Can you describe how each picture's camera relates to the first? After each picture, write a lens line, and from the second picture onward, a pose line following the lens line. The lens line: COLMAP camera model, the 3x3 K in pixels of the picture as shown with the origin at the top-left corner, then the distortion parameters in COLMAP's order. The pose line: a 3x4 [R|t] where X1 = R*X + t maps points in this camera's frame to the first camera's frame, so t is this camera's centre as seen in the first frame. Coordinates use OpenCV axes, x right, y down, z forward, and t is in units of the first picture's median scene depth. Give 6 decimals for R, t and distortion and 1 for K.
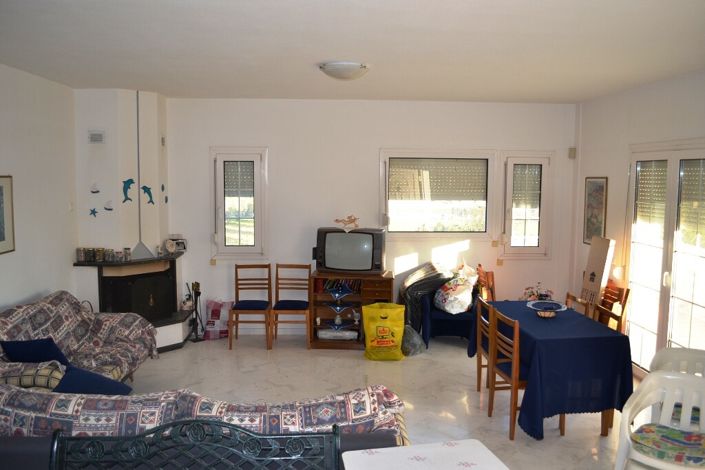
lens RADIAL K [[563.5, 0, 352.1], [0, 563.5, 234.7], [0, 0, 1]] dist [-0.070646, -0.009662]
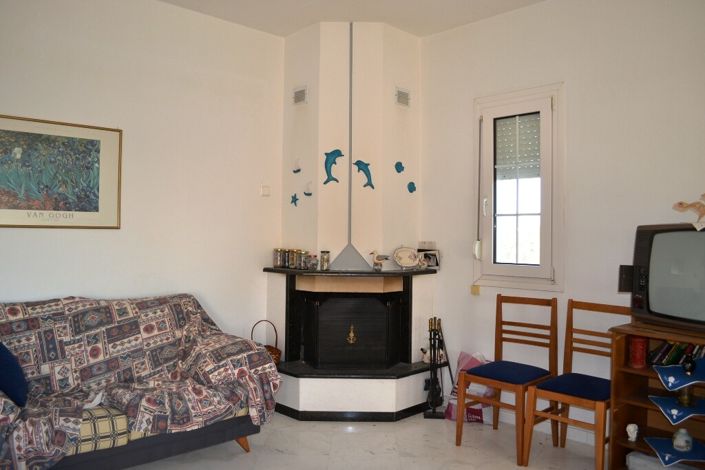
lens RADIAL K [[563.5, 0, 354.0], [0, 563.5, 231.8], [0, 0, 1]] dist [-0.070646, -0.009662]
pose [[0.661013, -0.005148, -0.750357, 0.122165], [-0.083573, 0.993250, -0.080436, 0.049172], [0.745706, 0.115879, 0.656120, 0.534008]]
